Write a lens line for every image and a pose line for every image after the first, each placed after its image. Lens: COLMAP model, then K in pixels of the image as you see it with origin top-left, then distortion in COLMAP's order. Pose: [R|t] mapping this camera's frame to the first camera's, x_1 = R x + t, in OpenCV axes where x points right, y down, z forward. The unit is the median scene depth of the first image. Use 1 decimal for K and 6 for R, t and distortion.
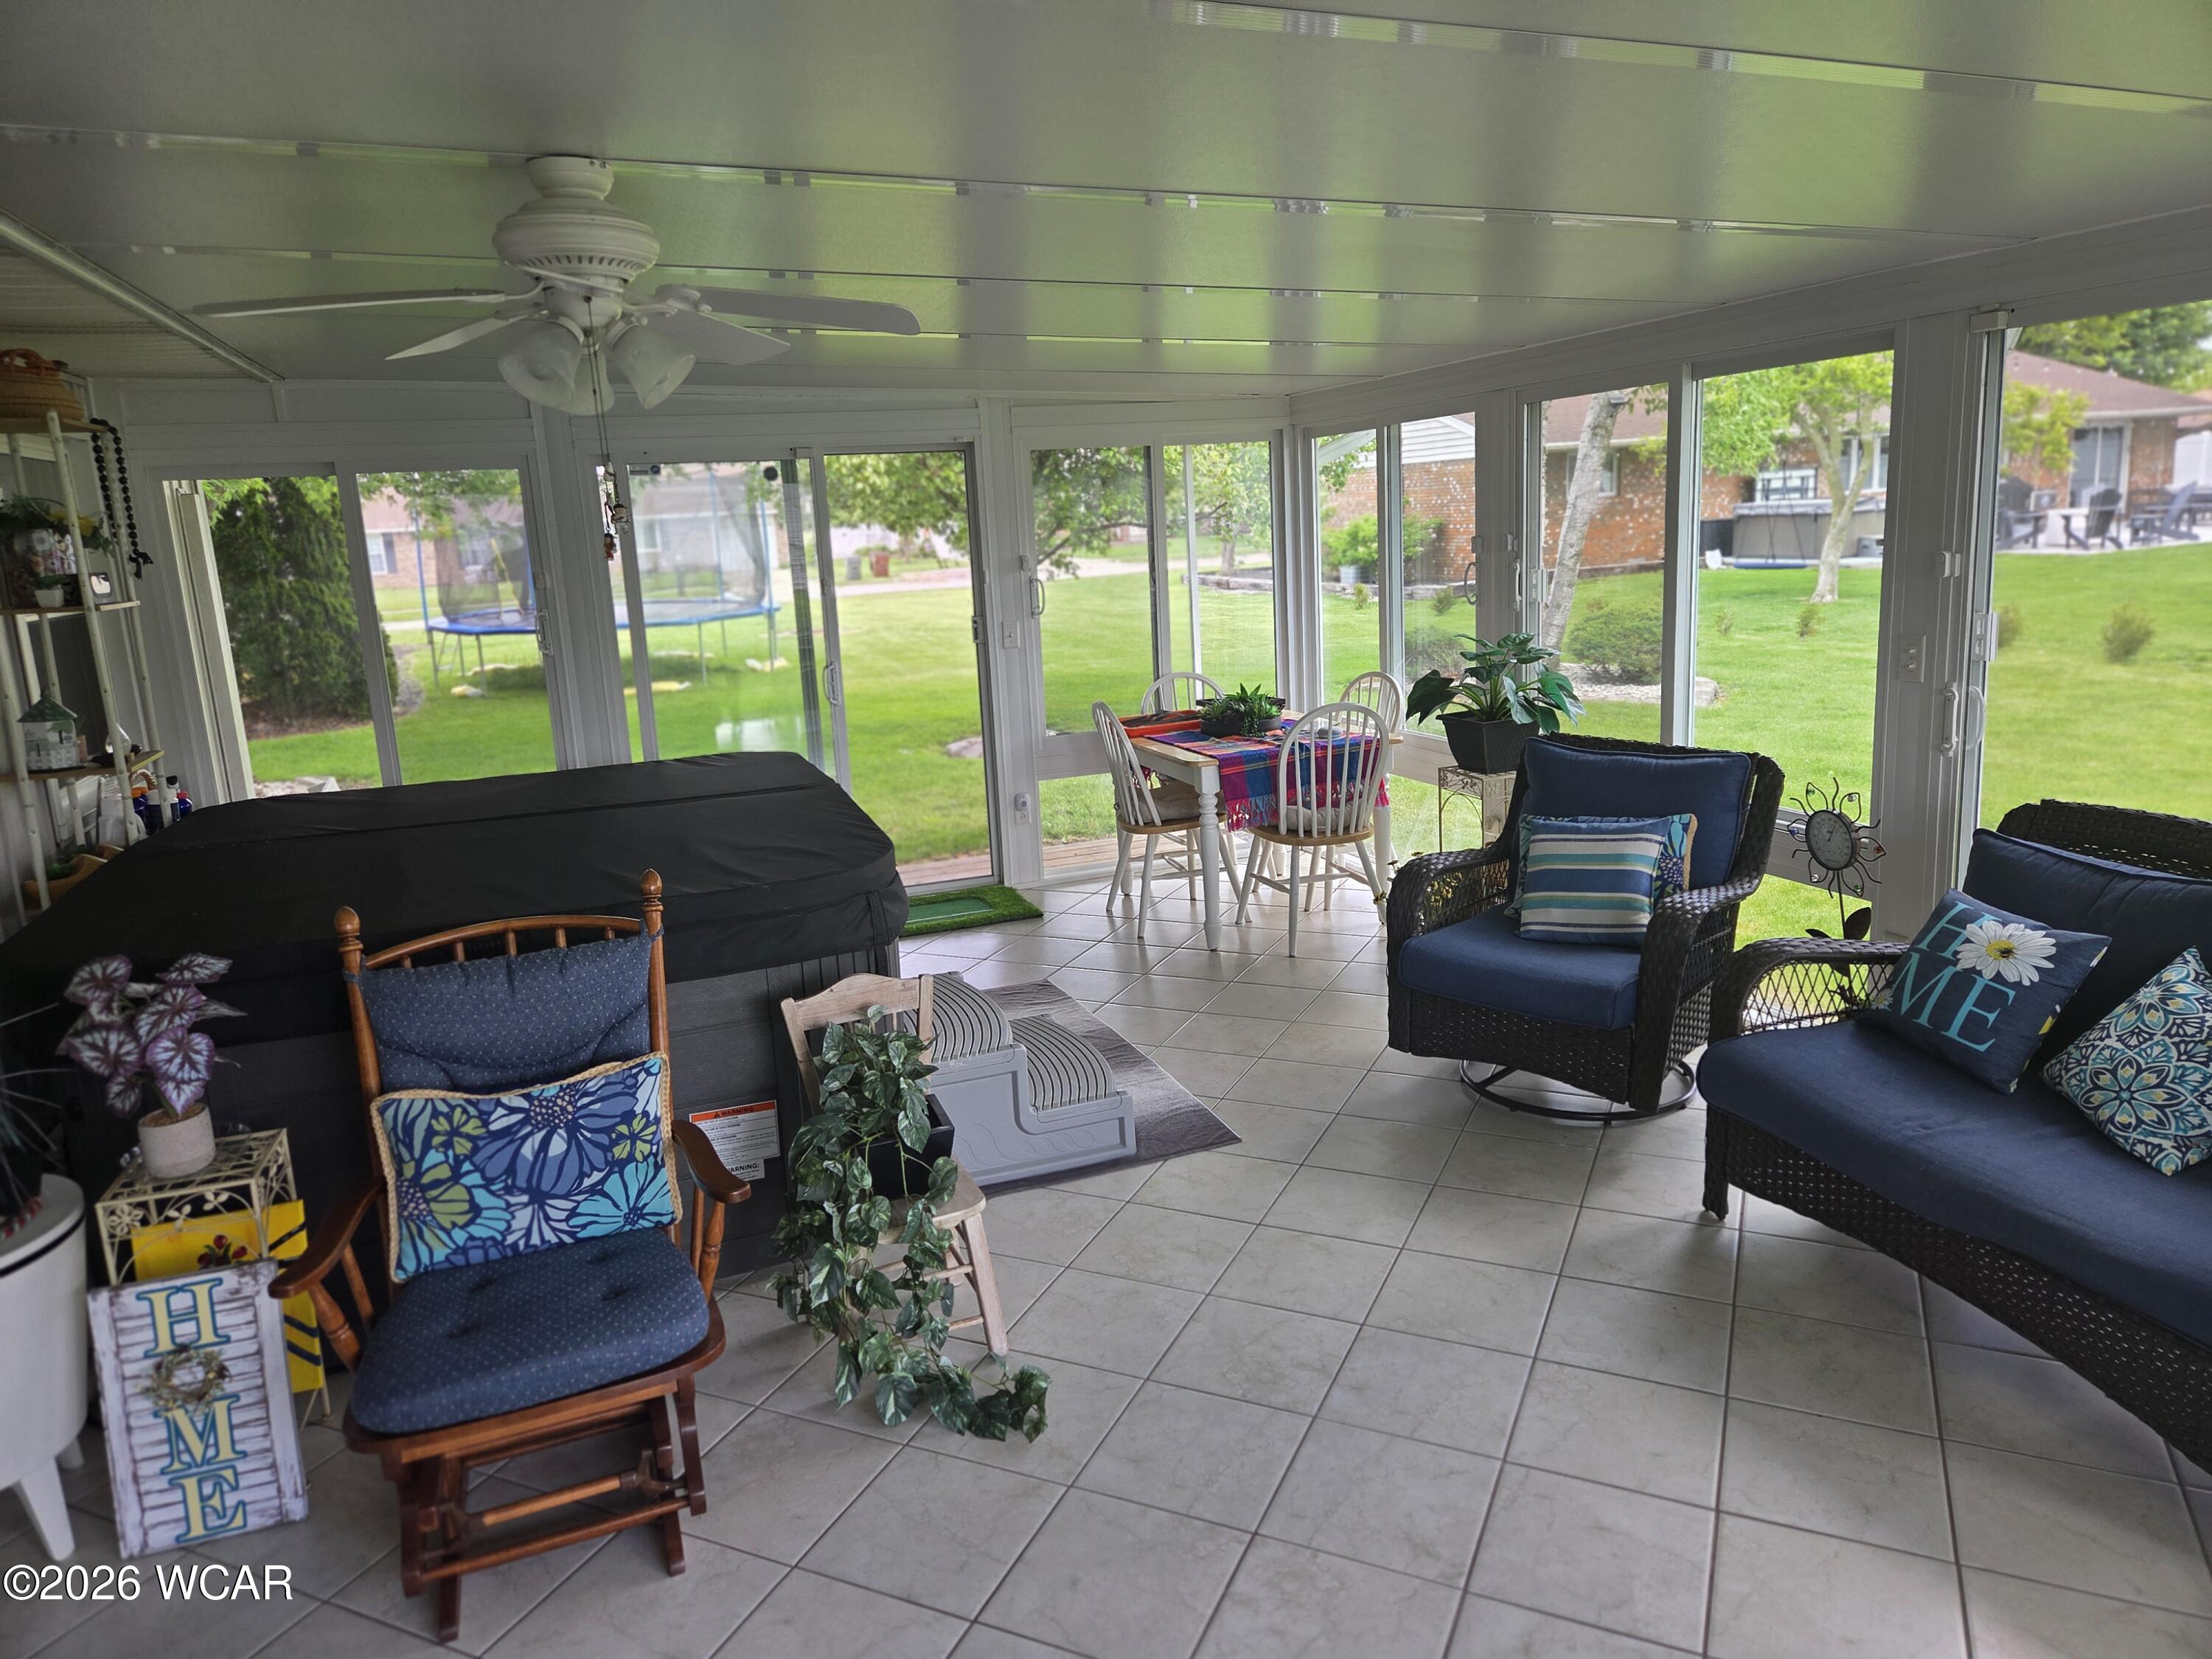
lens RADIAL K [[1483.0, 0, 1106.0], [0, 1483.0, 829.5], [0, 0, 1]] dist [0.052827, -0.000499]
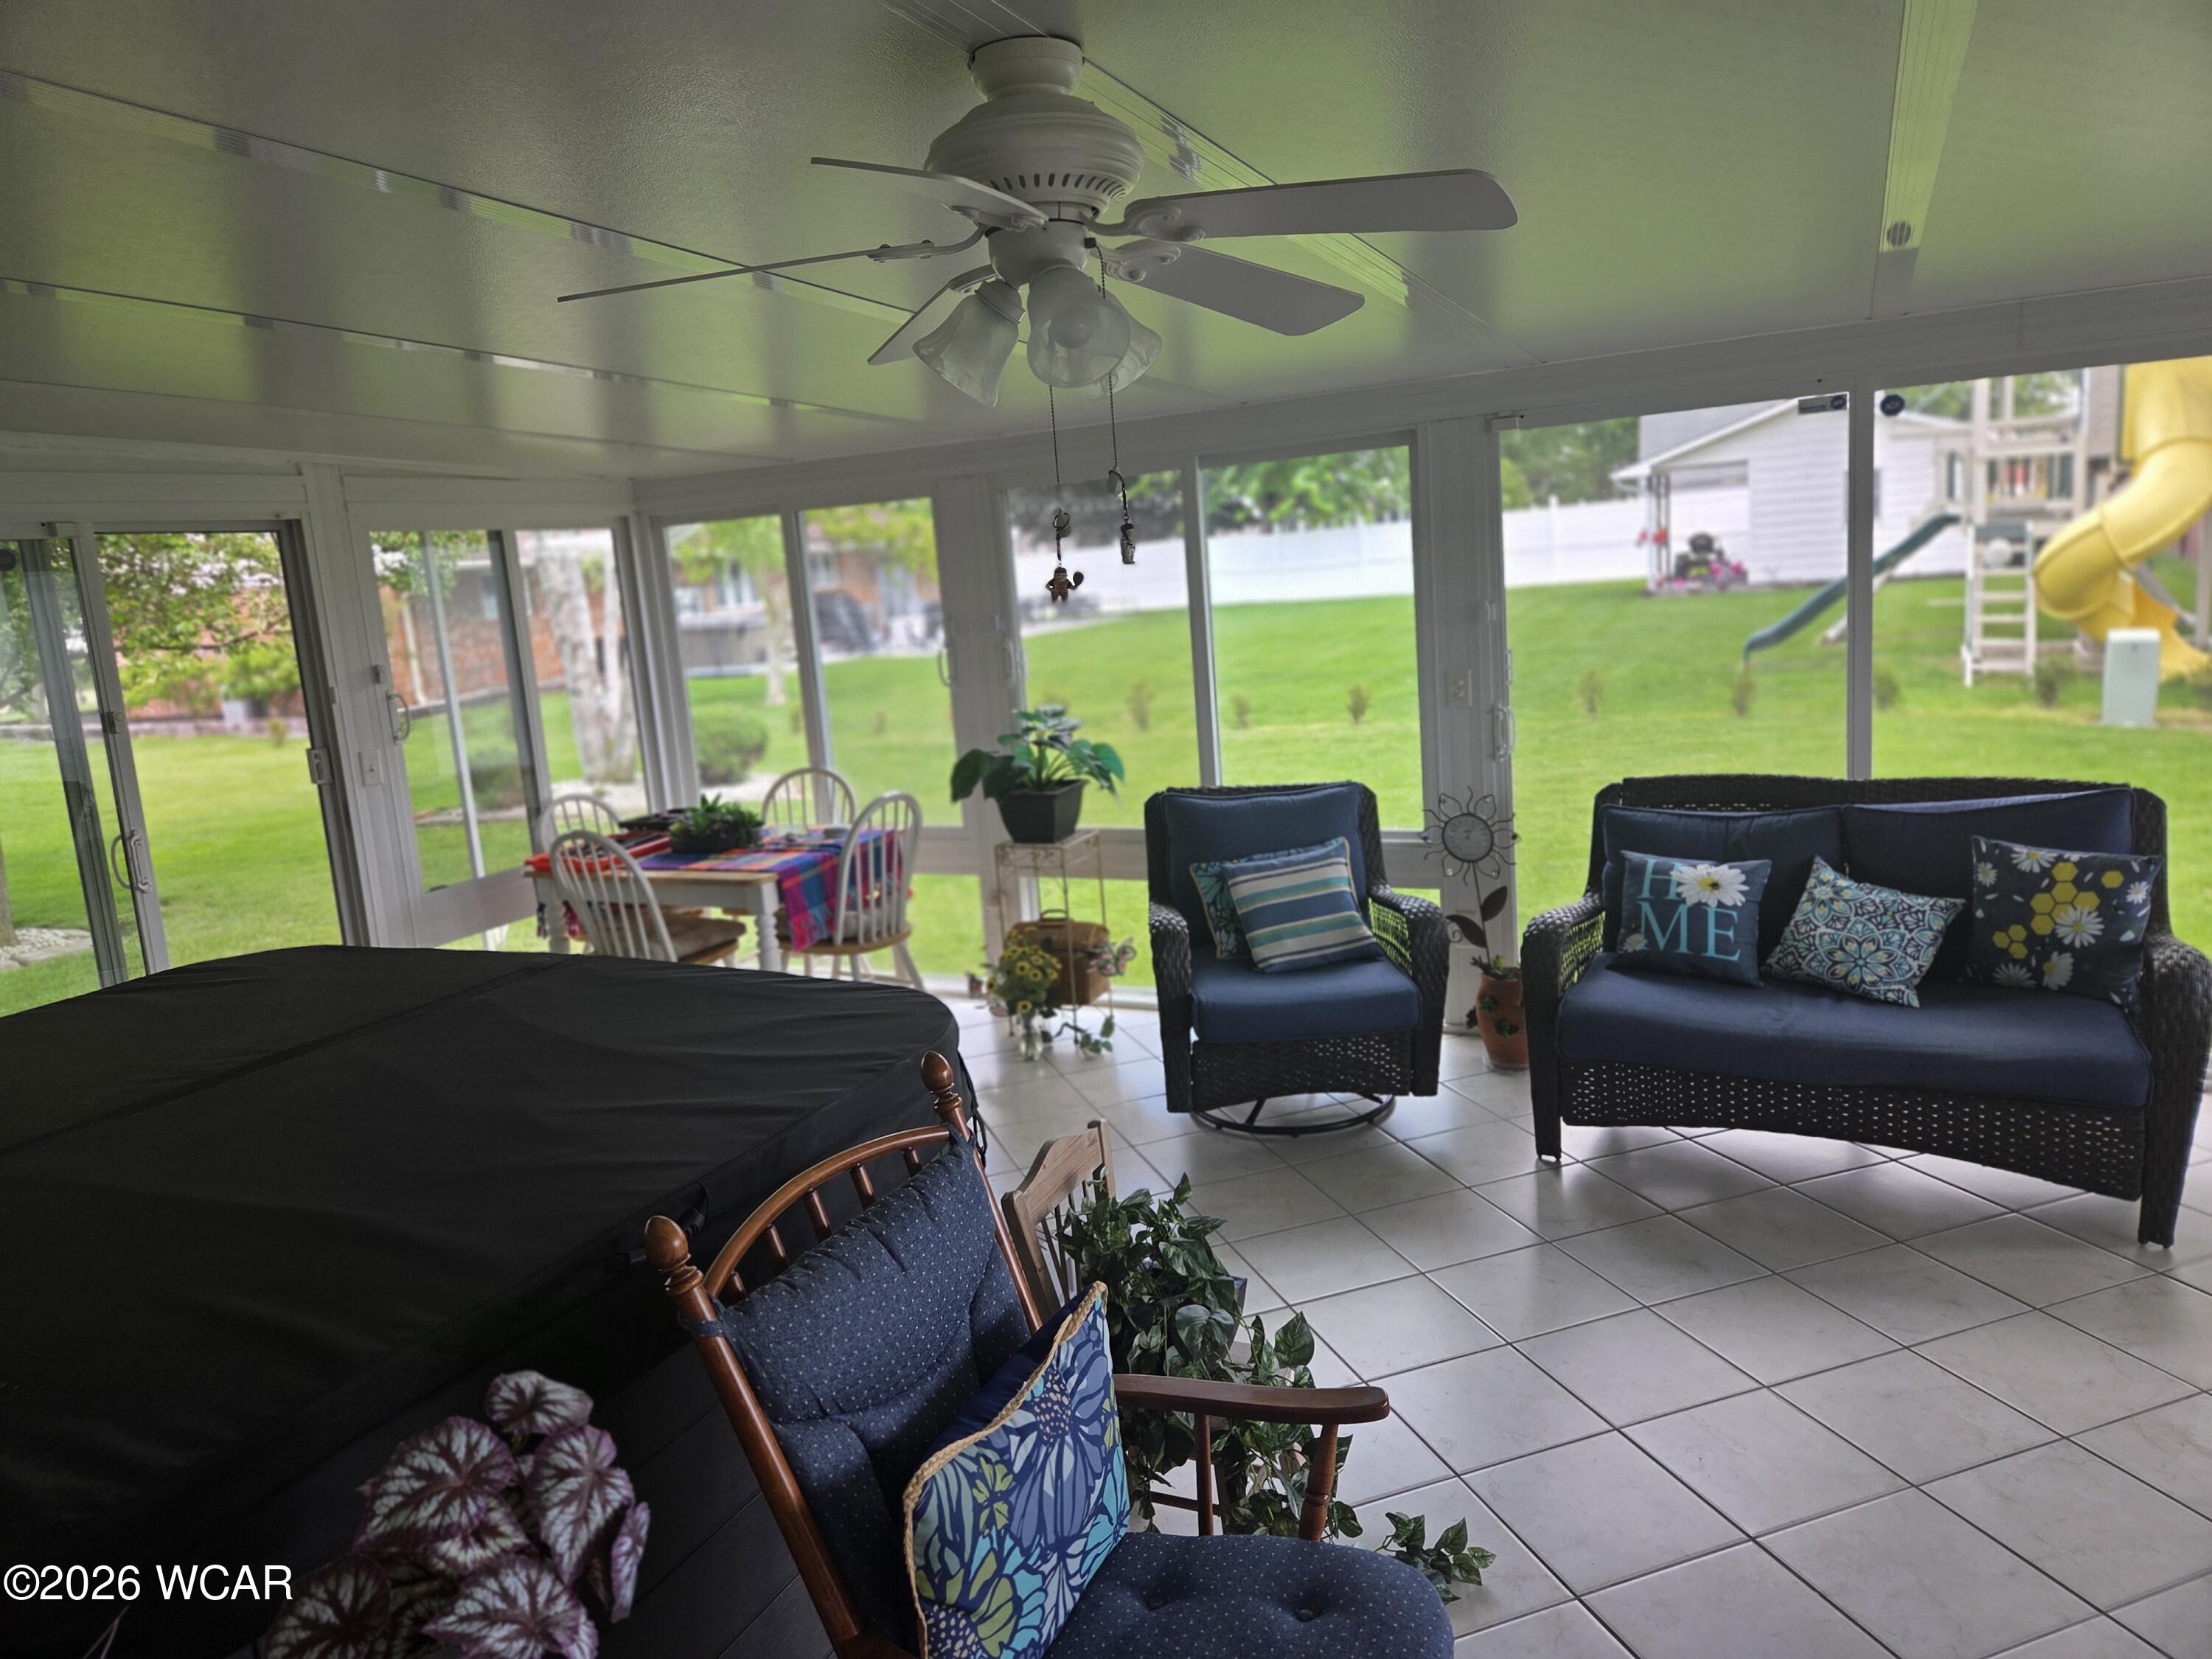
lens RADIAL K [[1470.4, 0, 1106.0], [0, 1470.4, 829.5], [0, 0, 1]] dist [0.051533, 0.001551]
pose [[0.726190, -0.128115, 0.675451, -0.645467], [0.181394, 0.983374, -0.008501, -0.051197], [-0.663132, 0.128696, 0.737355, 0.381631]]
